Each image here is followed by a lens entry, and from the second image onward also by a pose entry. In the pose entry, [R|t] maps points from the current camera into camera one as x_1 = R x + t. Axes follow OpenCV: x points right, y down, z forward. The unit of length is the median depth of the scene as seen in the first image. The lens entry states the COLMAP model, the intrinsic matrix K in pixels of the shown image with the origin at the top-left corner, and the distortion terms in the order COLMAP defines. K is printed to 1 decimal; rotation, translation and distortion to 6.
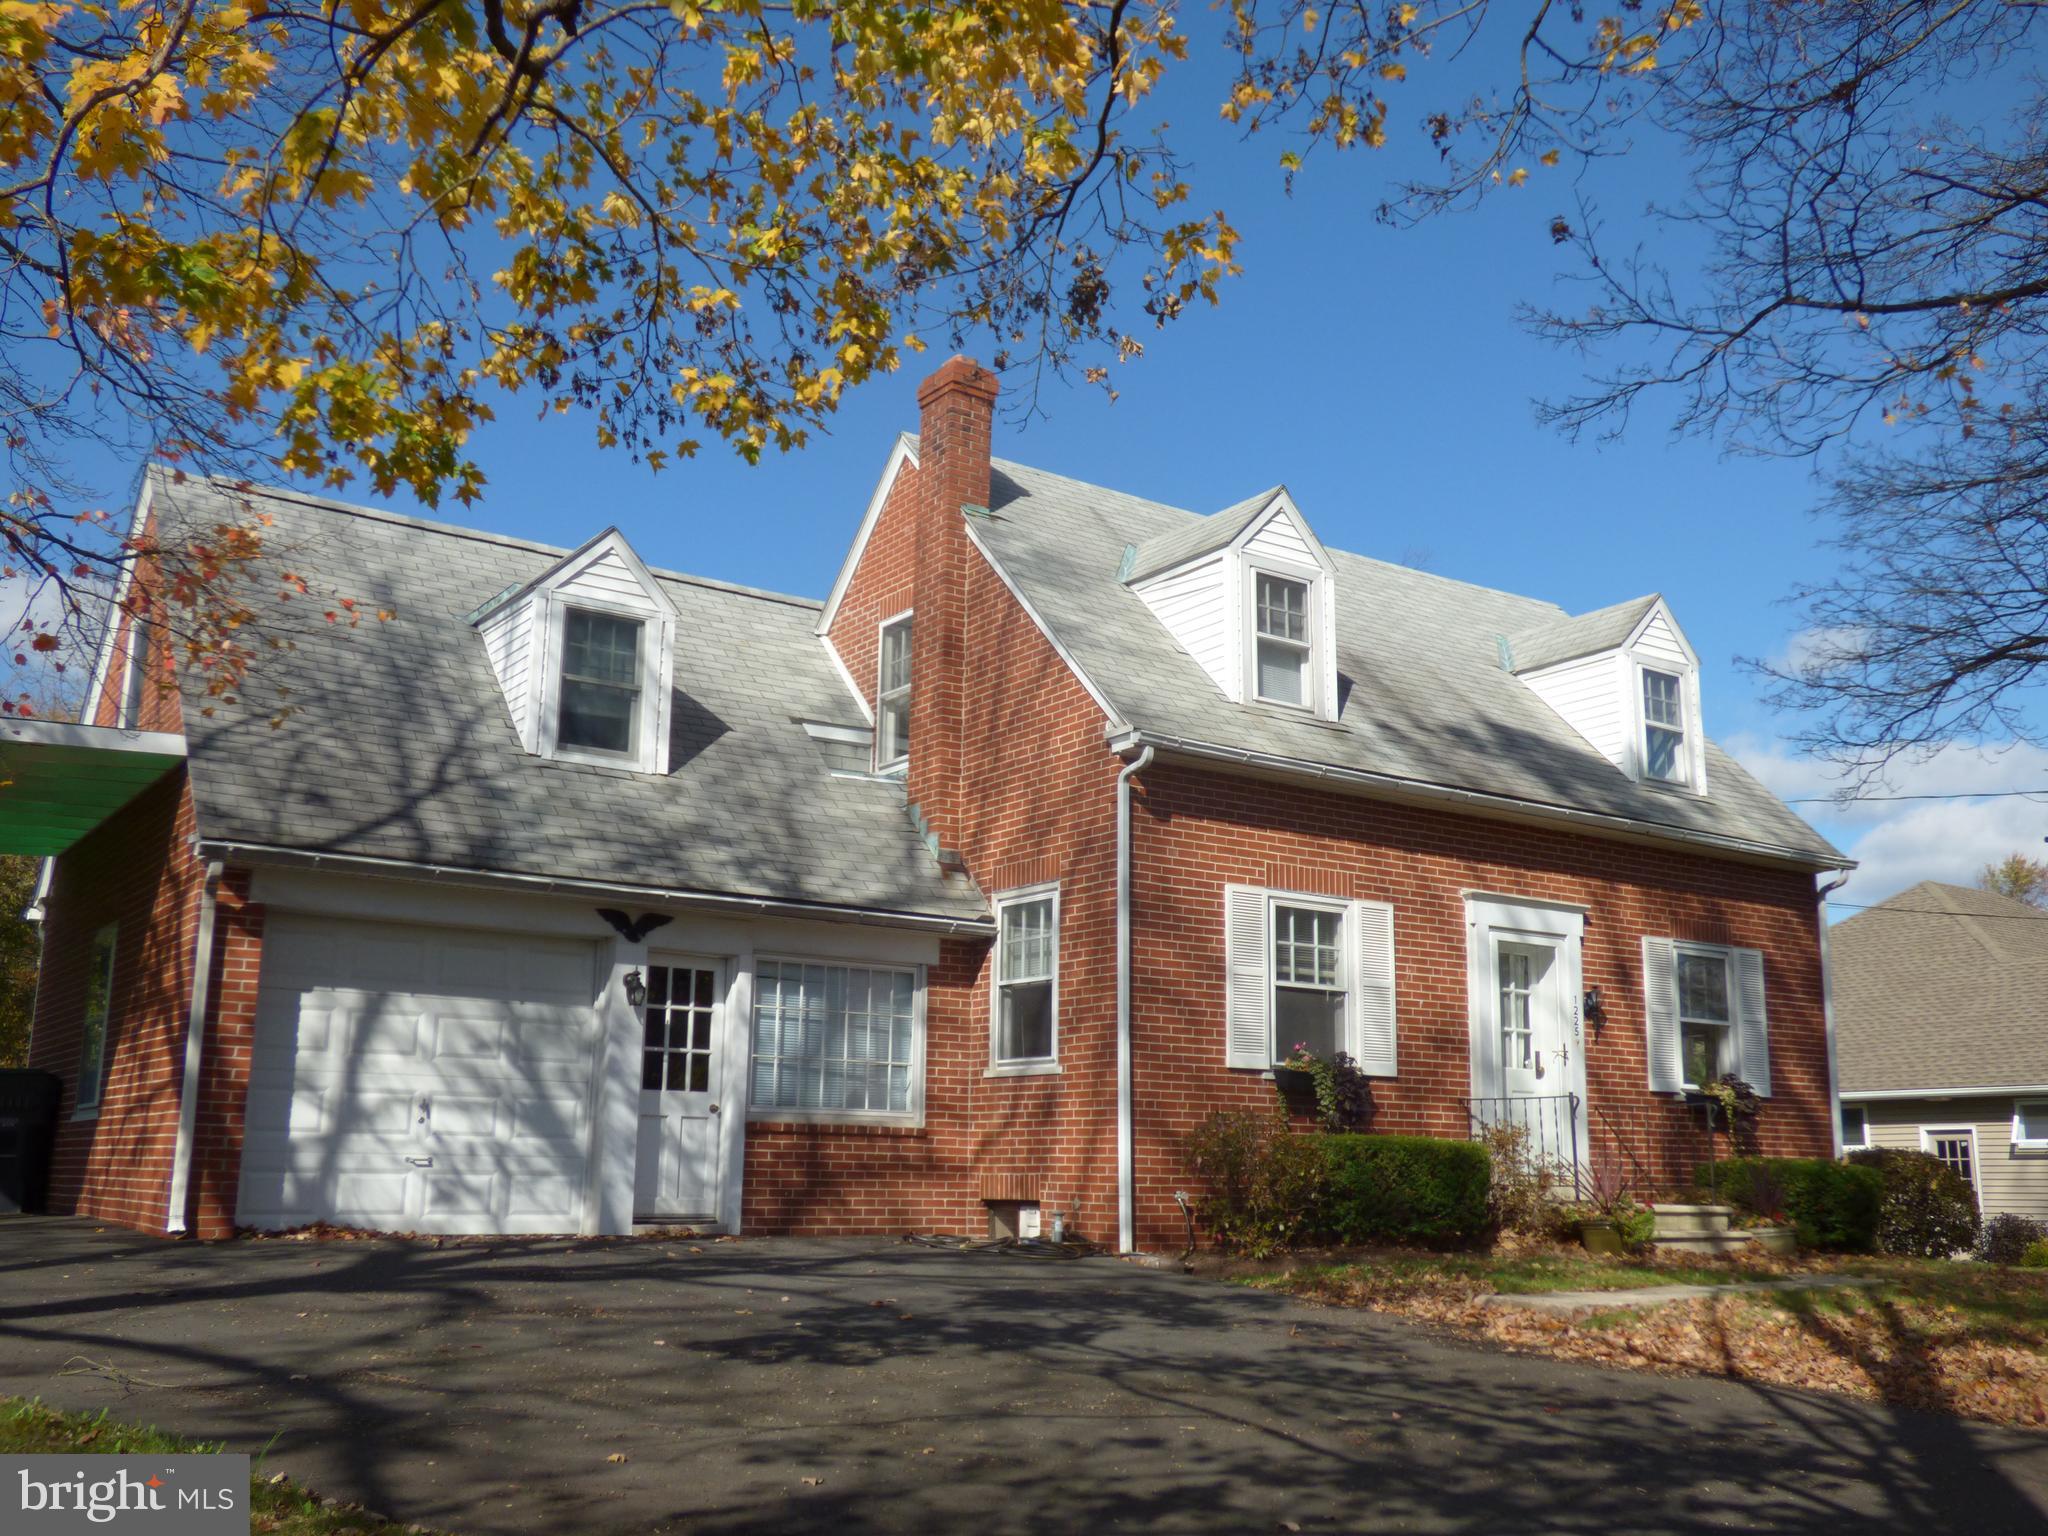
lens RADIAL K [[1927.7, 0, 1026.1], [0, 1927.7, 770.9], [0, 0, 1]] dist [-0.004422, 0.000000]
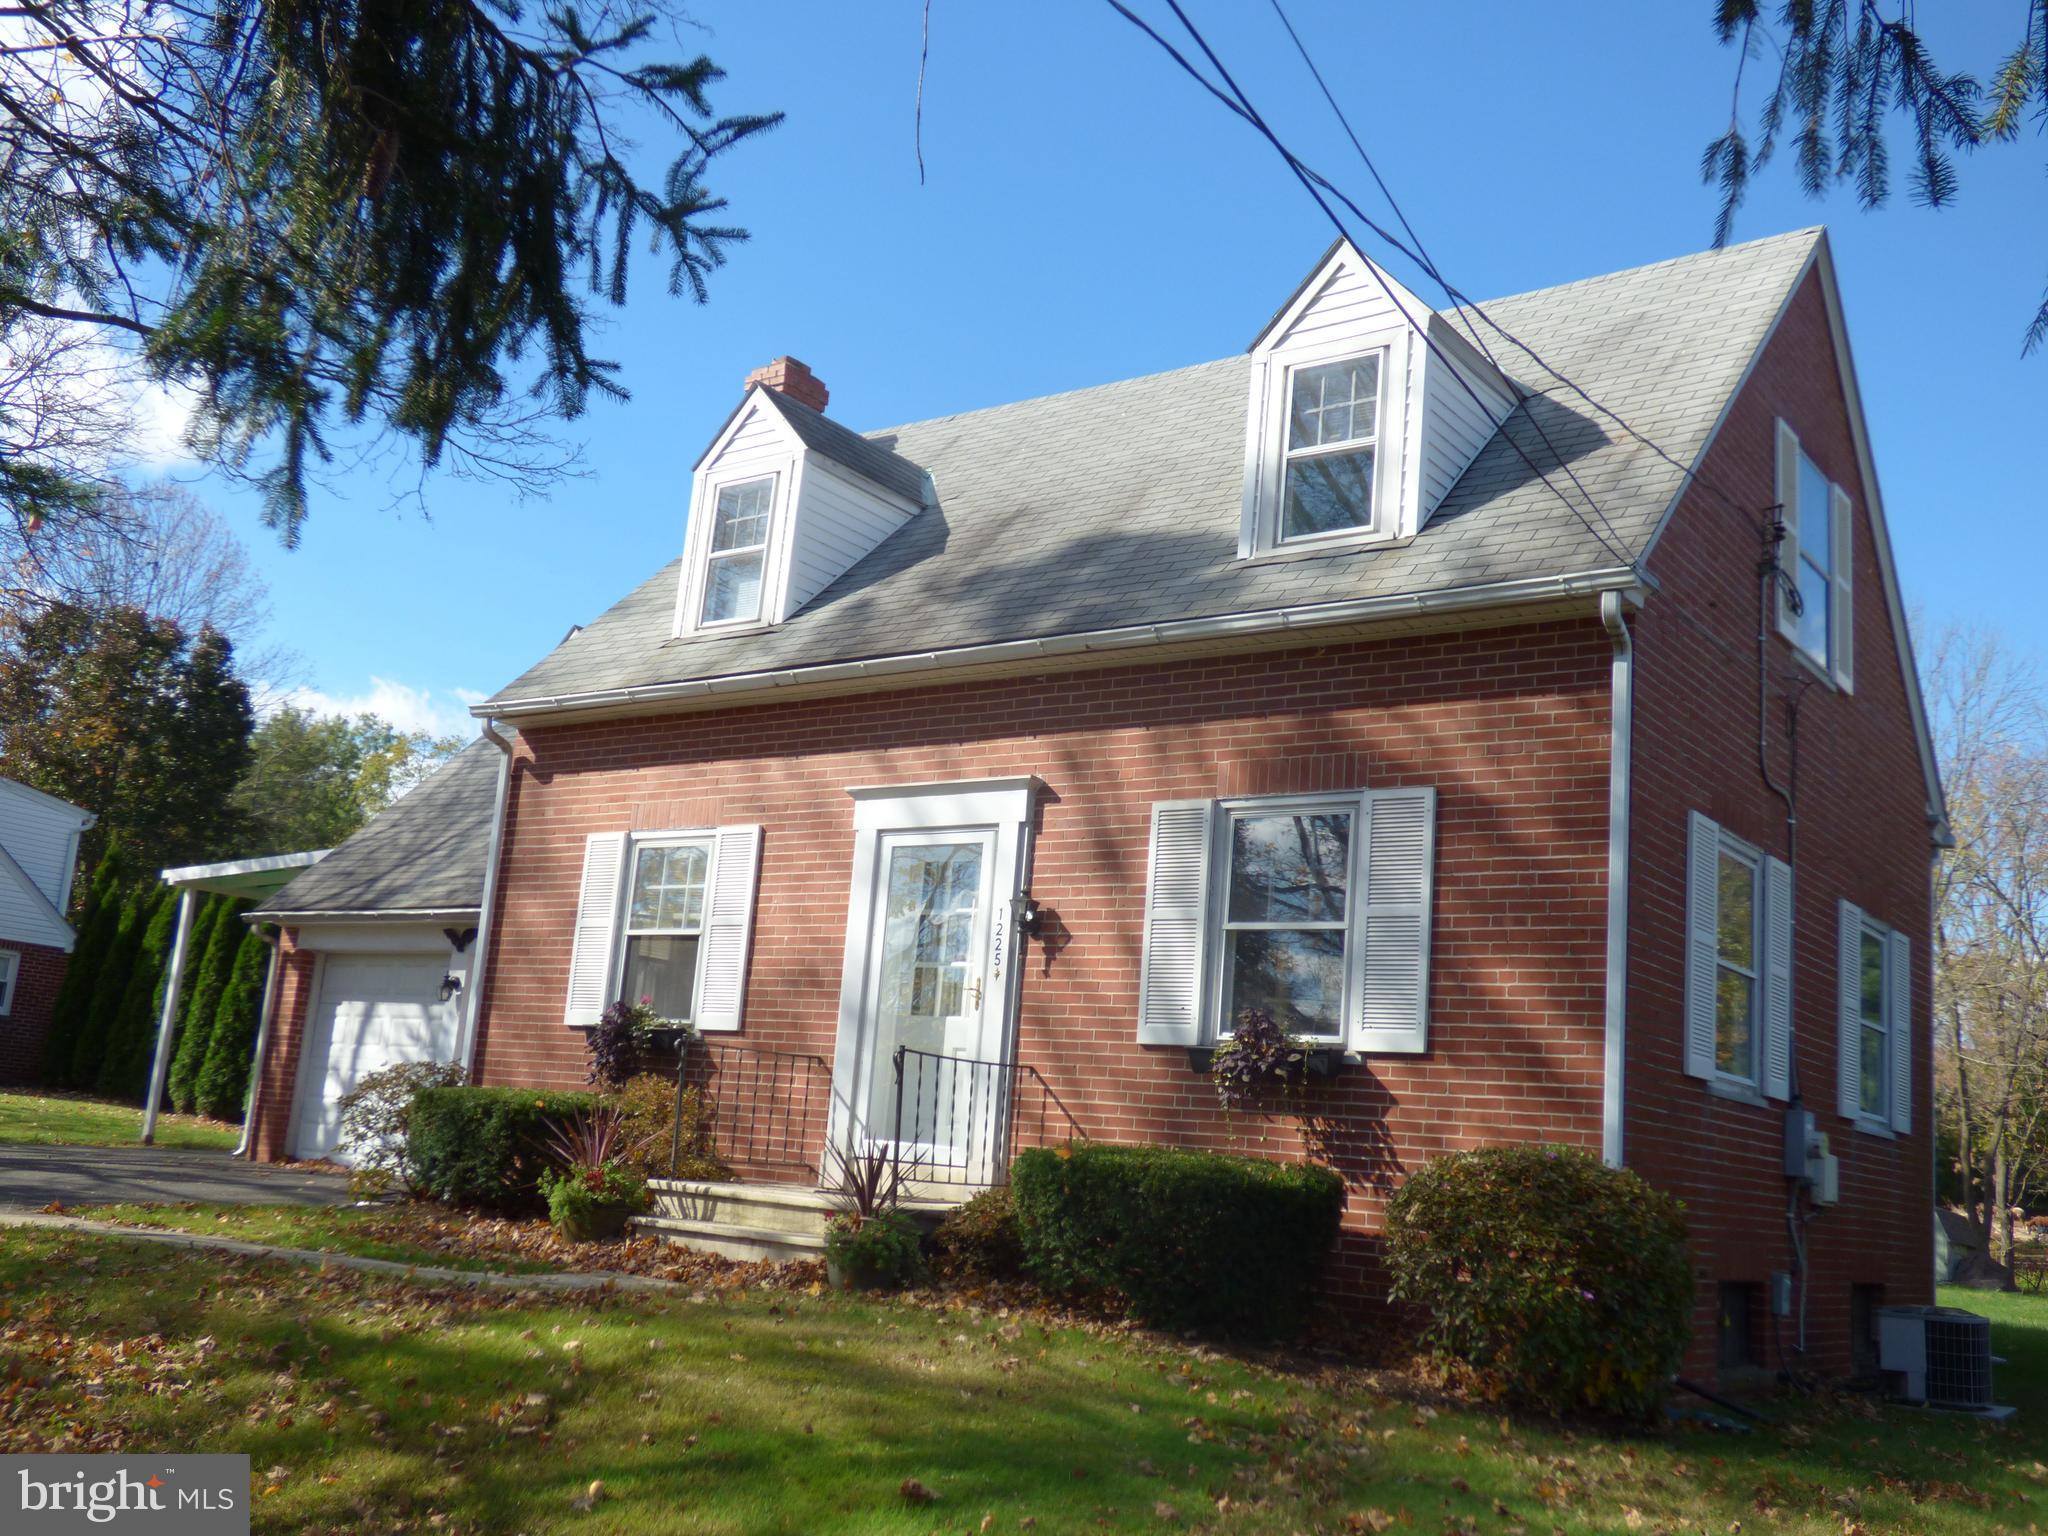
lens RADIAL K [[1927.7, 0, 1026.1], [0, 1927.7, 766.9], [0, 0, 1]] dist [-0.004422, 0.000000]
pose [[0.318452, -0.186627, -0.929386, 0.994433], [0.113329, 0.980892, -0.158138, 0.187741], [0.941140, -0.054966, 0.333517, 0.825869]]
